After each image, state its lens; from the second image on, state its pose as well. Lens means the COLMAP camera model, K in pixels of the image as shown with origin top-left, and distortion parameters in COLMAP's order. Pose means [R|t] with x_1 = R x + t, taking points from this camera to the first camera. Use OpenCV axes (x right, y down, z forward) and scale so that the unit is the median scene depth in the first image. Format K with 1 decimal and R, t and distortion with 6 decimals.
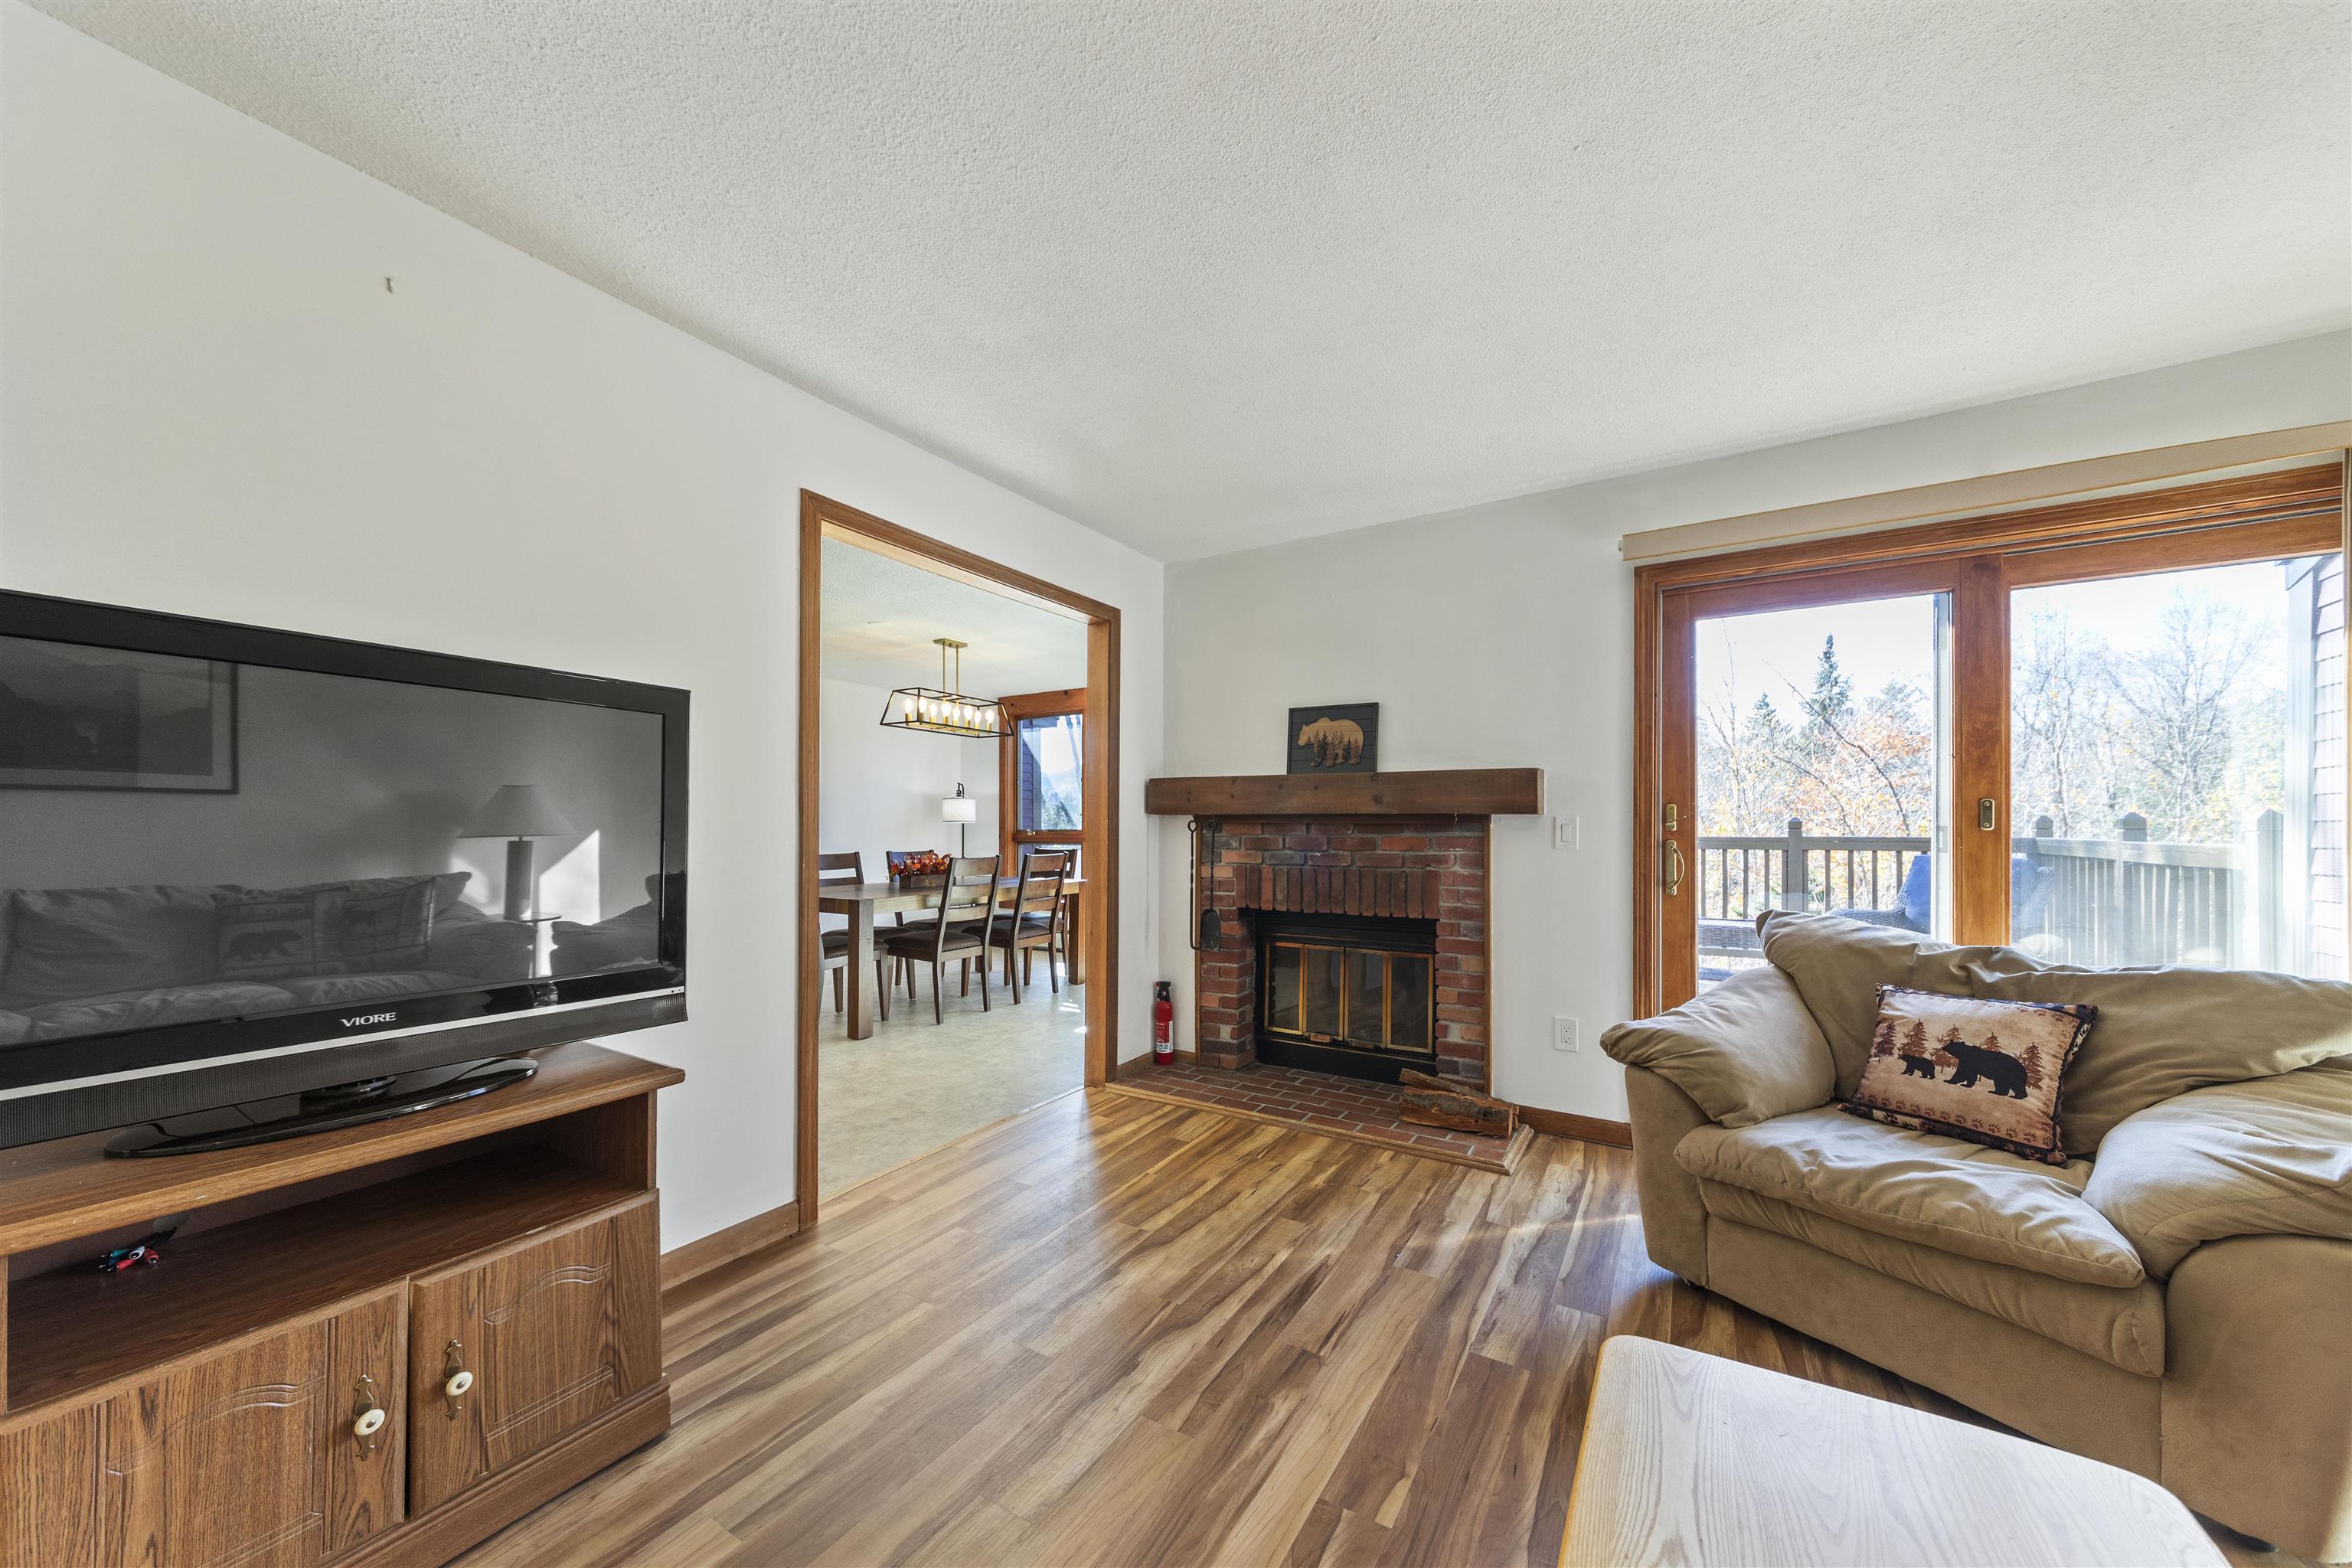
lens RADIAL K [[837.7, 0, 1189.0], [0, 837.7, 827.7], [0, 0, 1]] dist [-0.001739, 0.000094]
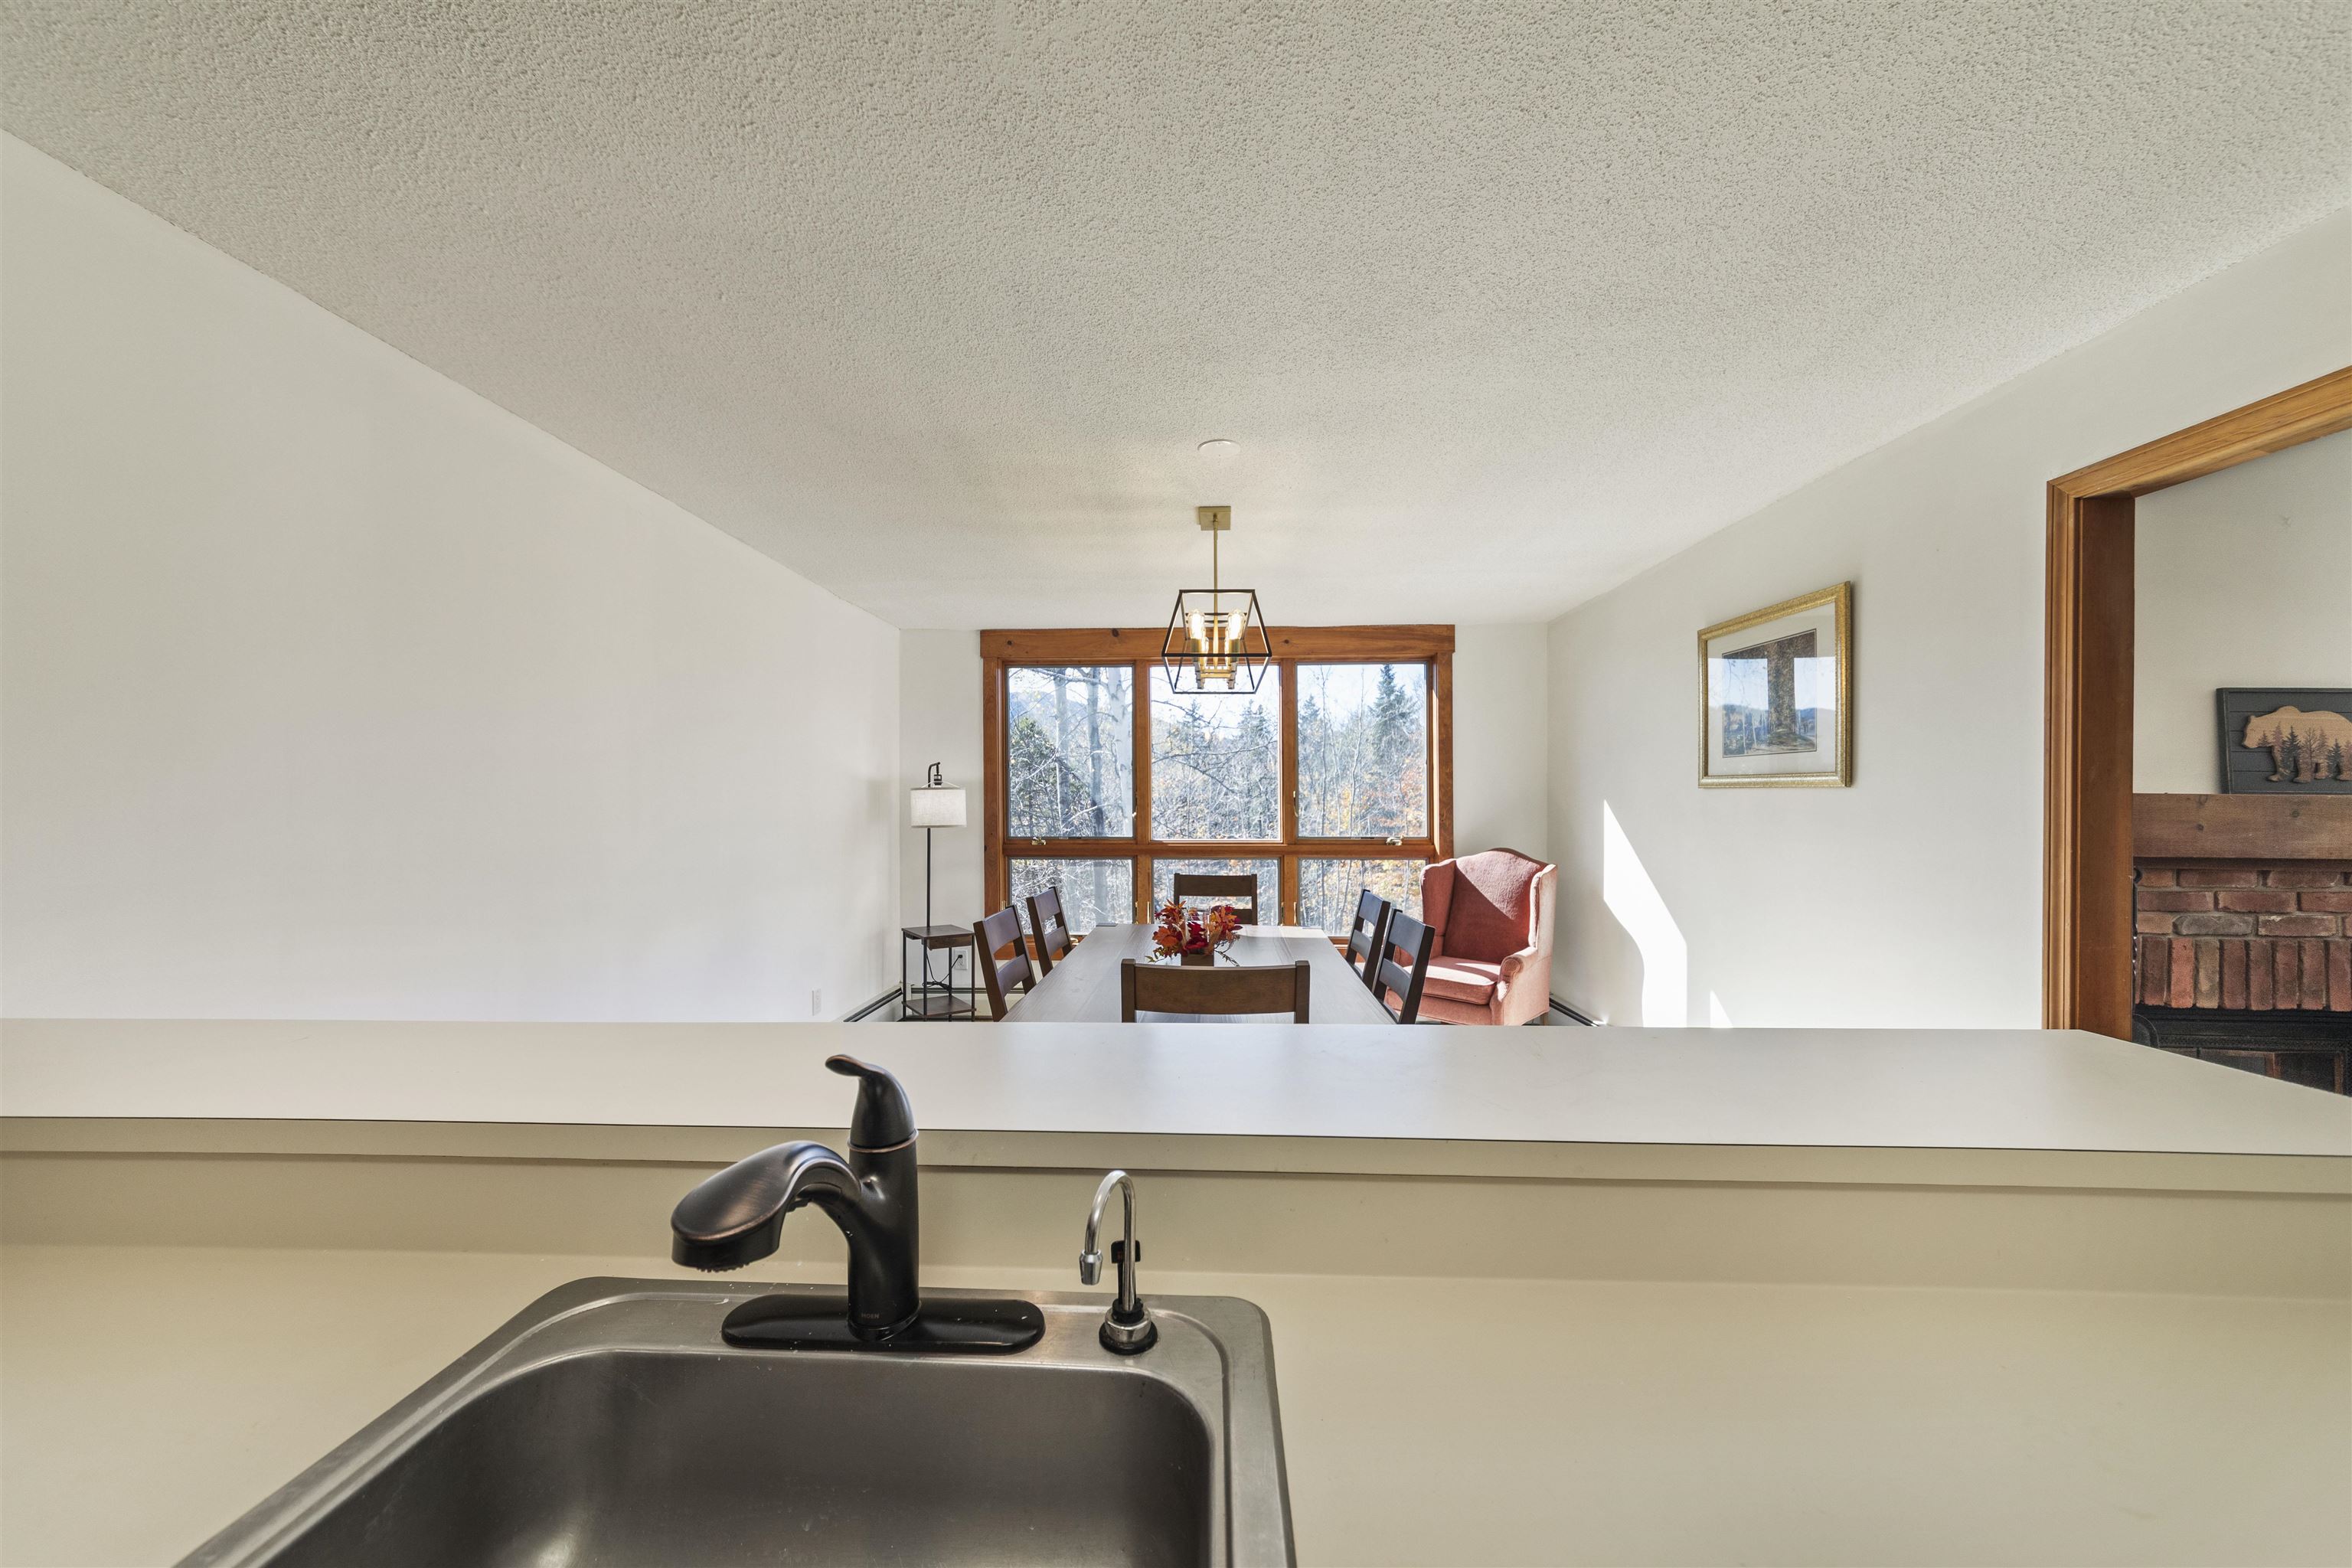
lens RADIAL K [[837.7, 0, 1164.3], [0, 837.7, 800.4], [0, 0, 1]] dist [-0.001739, 0.000094]
pose [[0.884143, 0.008091, 0.467147, -0.970868], [-0.005686, 0.999962, -0.006558, -0.053779], [-0.467182, 0.003142, 0.884156, 0.896006]]
